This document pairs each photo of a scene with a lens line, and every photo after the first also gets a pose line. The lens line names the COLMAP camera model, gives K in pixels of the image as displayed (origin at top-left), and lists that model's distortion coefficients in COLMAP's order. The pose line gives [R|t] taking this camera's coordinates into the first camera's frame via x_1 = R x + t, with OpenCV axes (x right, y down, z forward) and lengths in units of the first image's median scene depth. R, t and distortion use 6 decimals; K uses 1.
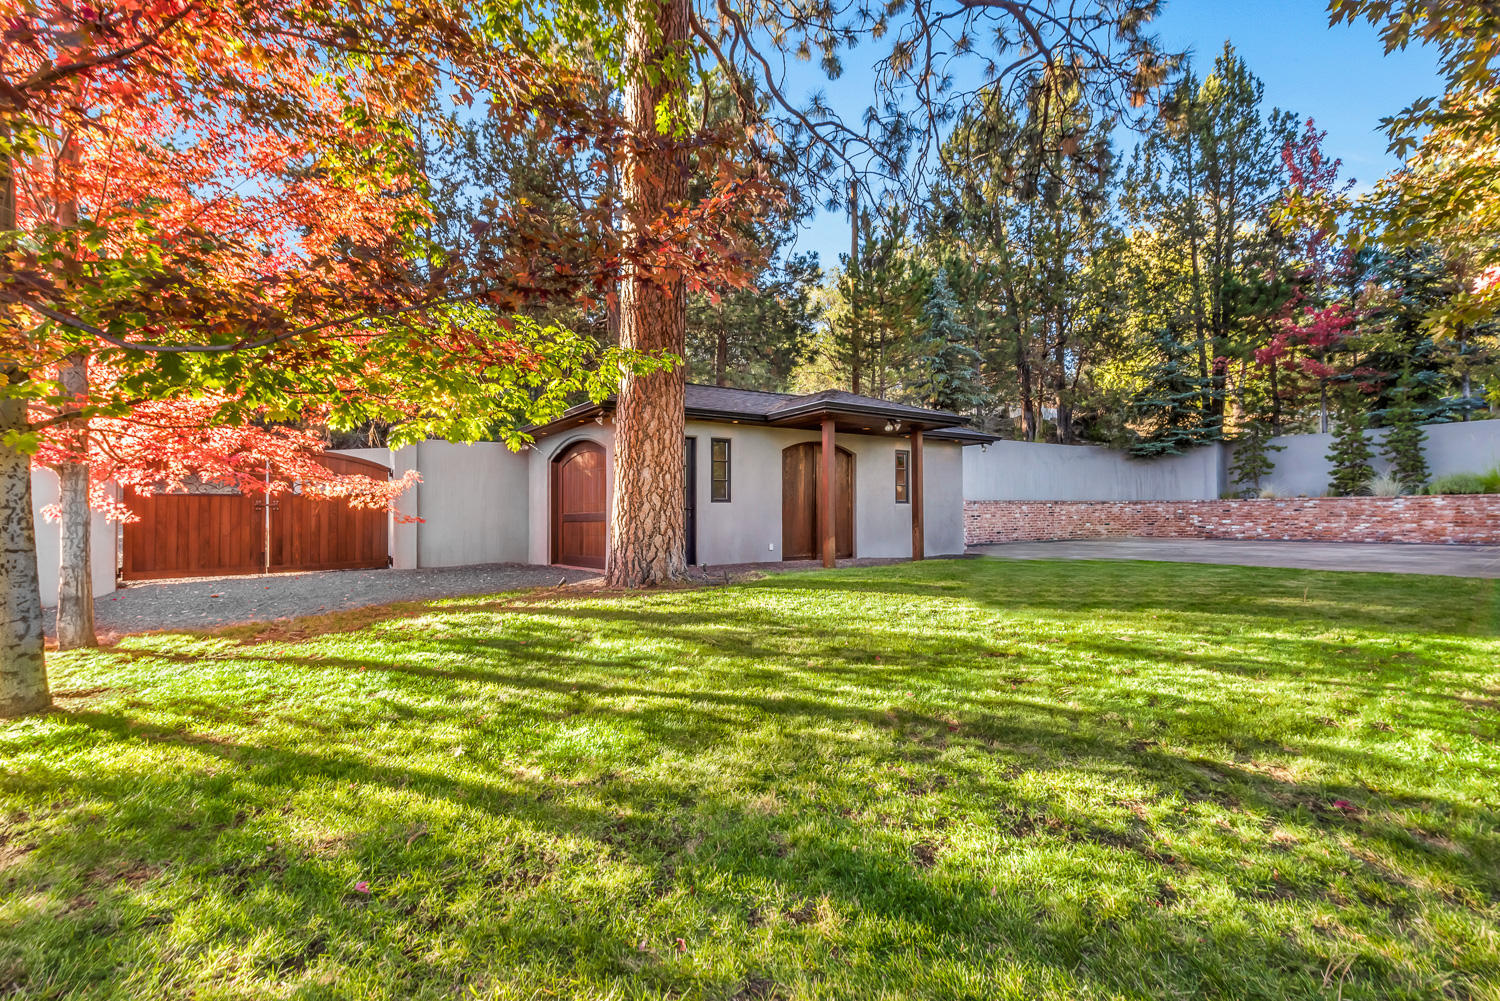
lens RADIAL K [[698.2, 0, 749.7], [0, 698.2, 477.7], [0, 0, 1]] dist [0.016988, -0.014160]
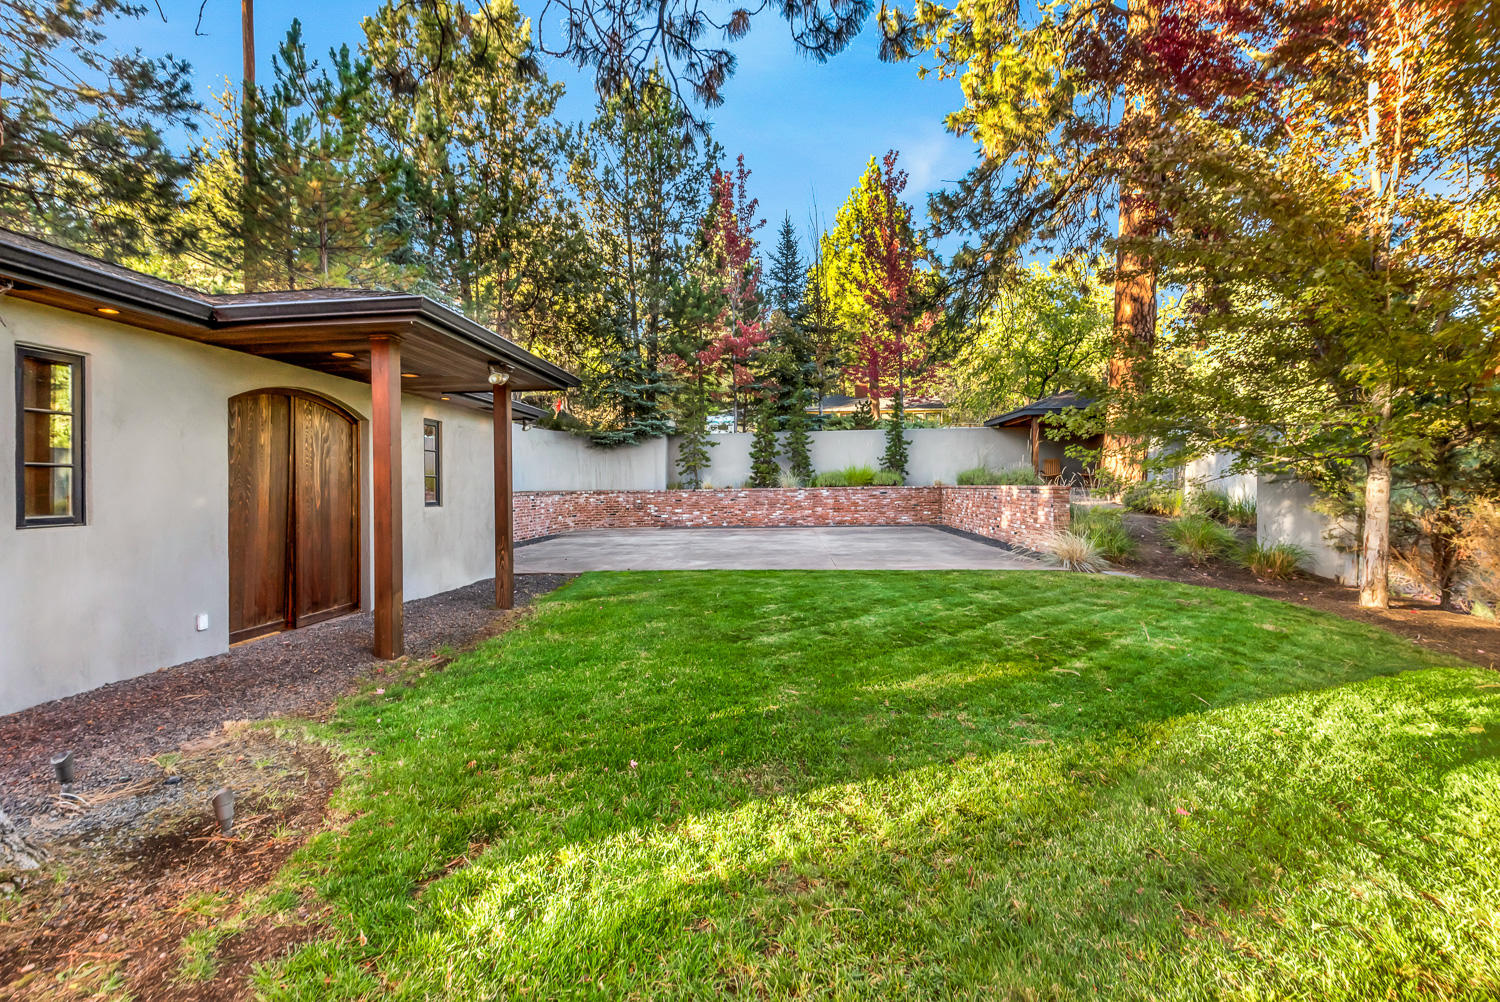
lens RADIAL K [[676.6, 0, 751.7], [0, 676.6, 488.5], [0, 0, 1]] dist [0.000365, 0.000022]
pose [[0.624771, -0.003027, 0.780802, -0.048920], [-0.030998, 0.999108, 0.028678, -0.003637], [-0.780192, -0.042121, 0.624120, 0.279881]]
